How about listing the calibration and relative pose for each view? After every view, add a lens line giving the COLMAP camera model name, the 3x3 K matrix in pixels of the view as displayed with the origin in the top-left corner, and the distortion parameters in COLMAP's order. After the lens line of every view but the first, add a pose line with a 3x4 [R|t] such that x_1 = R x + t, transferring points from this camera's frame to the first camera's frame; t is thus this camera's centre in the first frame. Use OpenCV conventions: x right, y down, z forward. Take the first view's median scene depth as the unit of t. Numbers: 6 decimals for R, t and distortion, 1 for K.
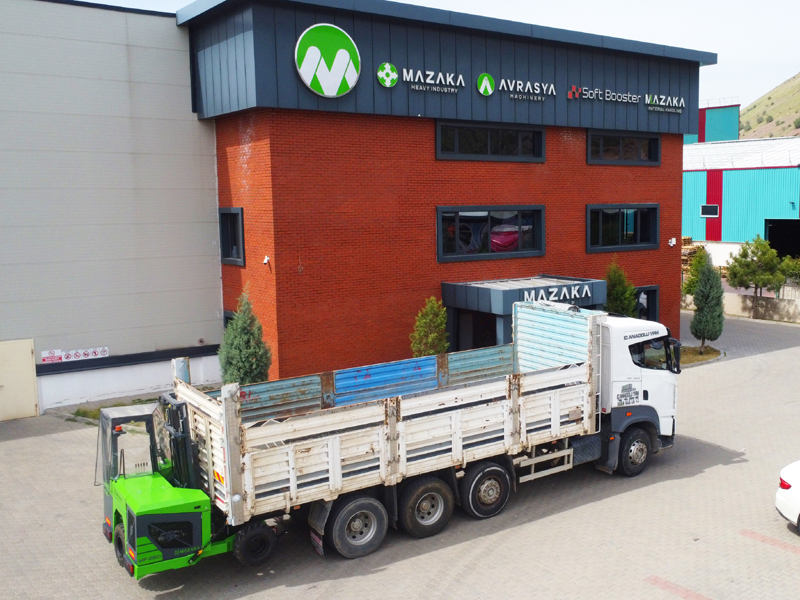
lens RADIAL K [[829.2, 0, 493.9], [0, 829.2, 299.6], [0, 0, 1]] dist [0.002902, -0.001275]
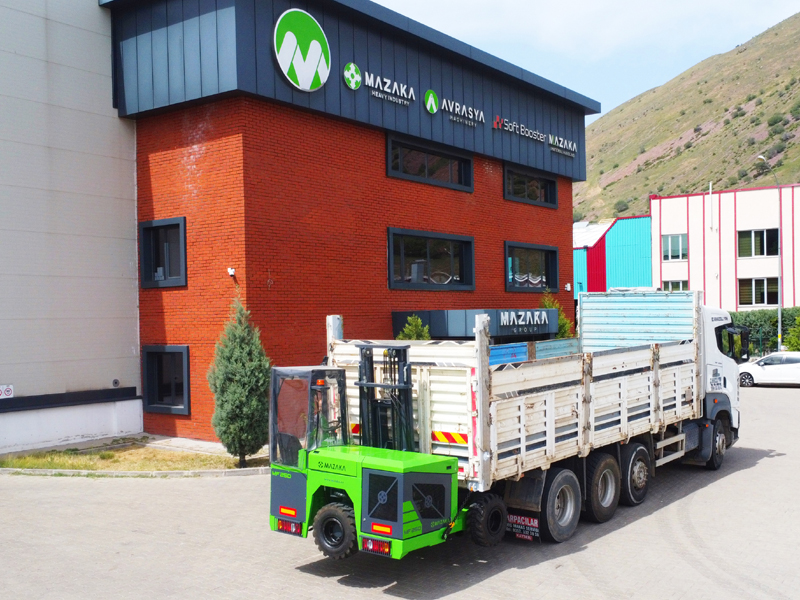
lens RADIAL K [[869.2, 0, 436.1], [0, 869.2, 323.4], [0, 0, 1]] dist [-0.001614, 0.006760]
pose [[0.958282, -0.012071, 0.285570, -0.322545], [0.043892, 0.993472, -0.105296, 0.105713], [-0.282435, 0.113437, 0.952556, 0.097175]]
